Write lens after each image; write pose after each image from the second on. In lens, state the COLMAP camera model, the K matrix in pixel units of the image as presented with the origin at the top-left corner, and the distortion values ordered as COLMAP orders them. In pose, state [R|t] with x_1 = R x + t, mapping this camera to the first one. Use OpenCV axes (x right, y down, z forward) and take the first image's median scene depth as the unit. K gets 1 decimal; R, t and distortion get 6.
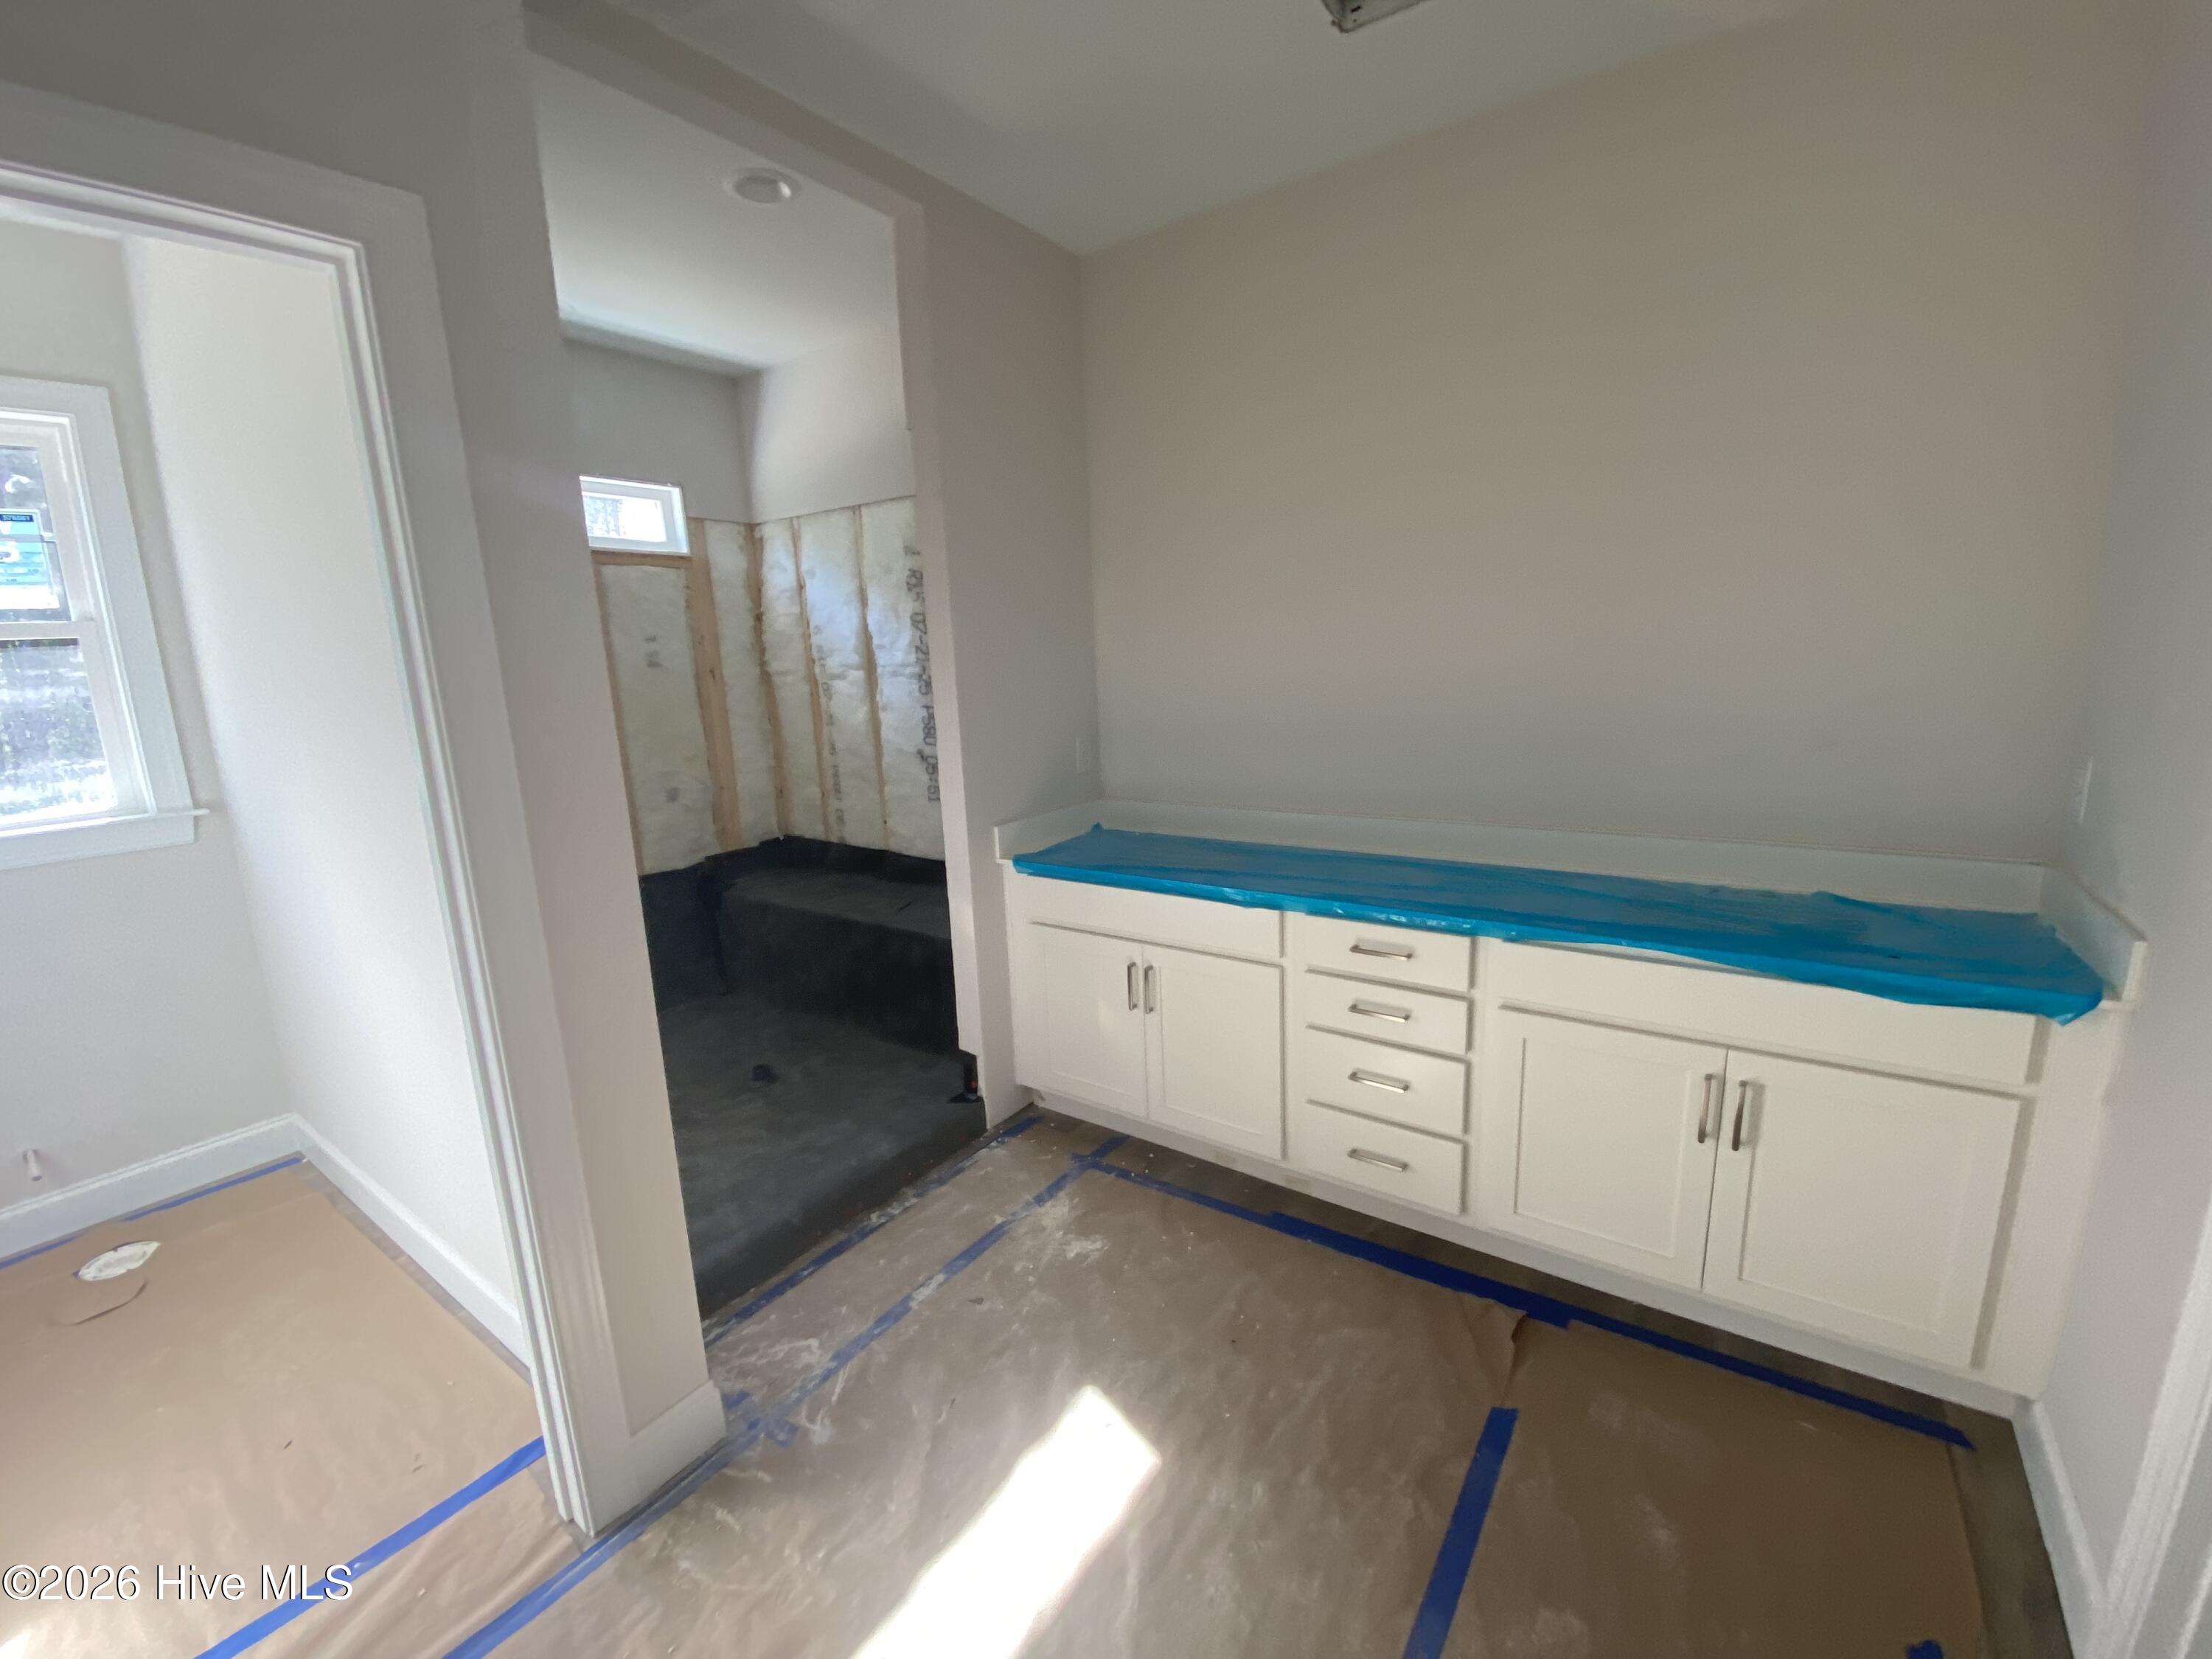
lens RADIAL K [[889.2, 0, 1103.5], [0, 889.2, 839.9], [0, 0, 1]] dist [0.028957, -0.022734]
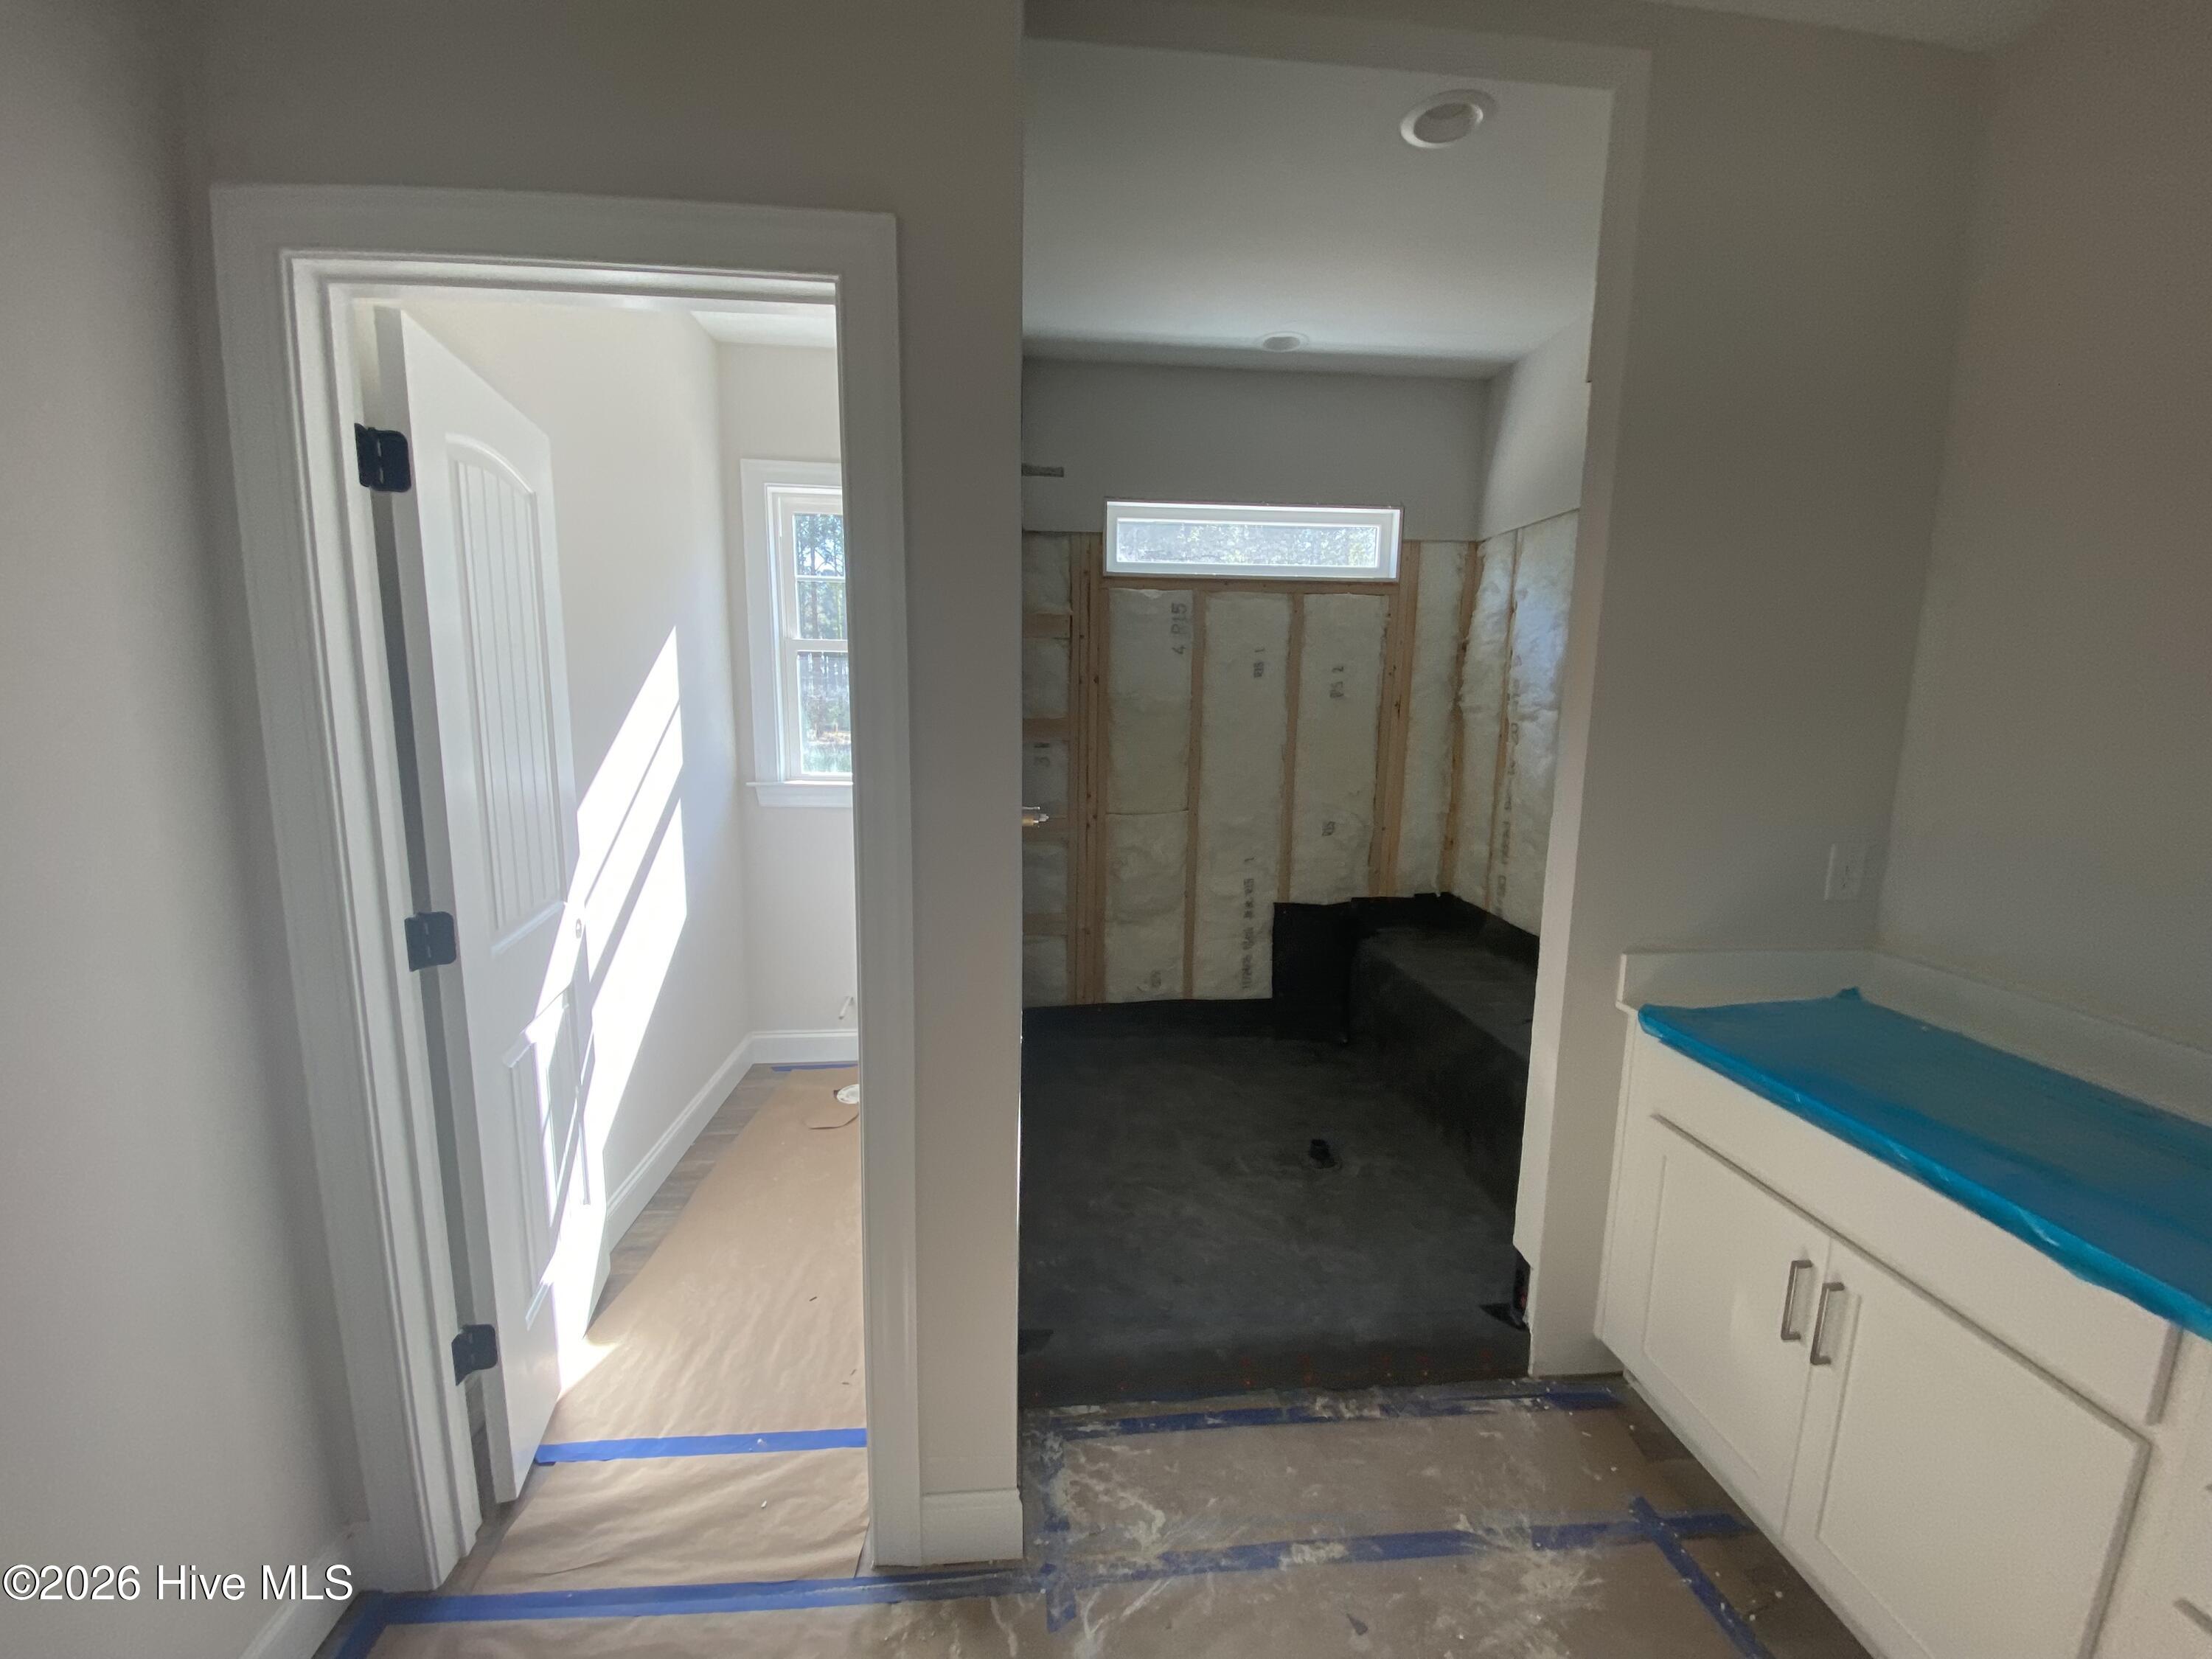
lens RADIAL K [[889.2, 0, 1103.5], [0, 889.2, 839.9], [0, 0, 1]] dist [0.028957, -0.022734]
pose [[0.643369, 0.162509, -0.748109, 0.105020], [-0.184881, 0.981267, 0.054161, -0.057401], [0.742897, 0.103465, 0.661362, 0.228790]]
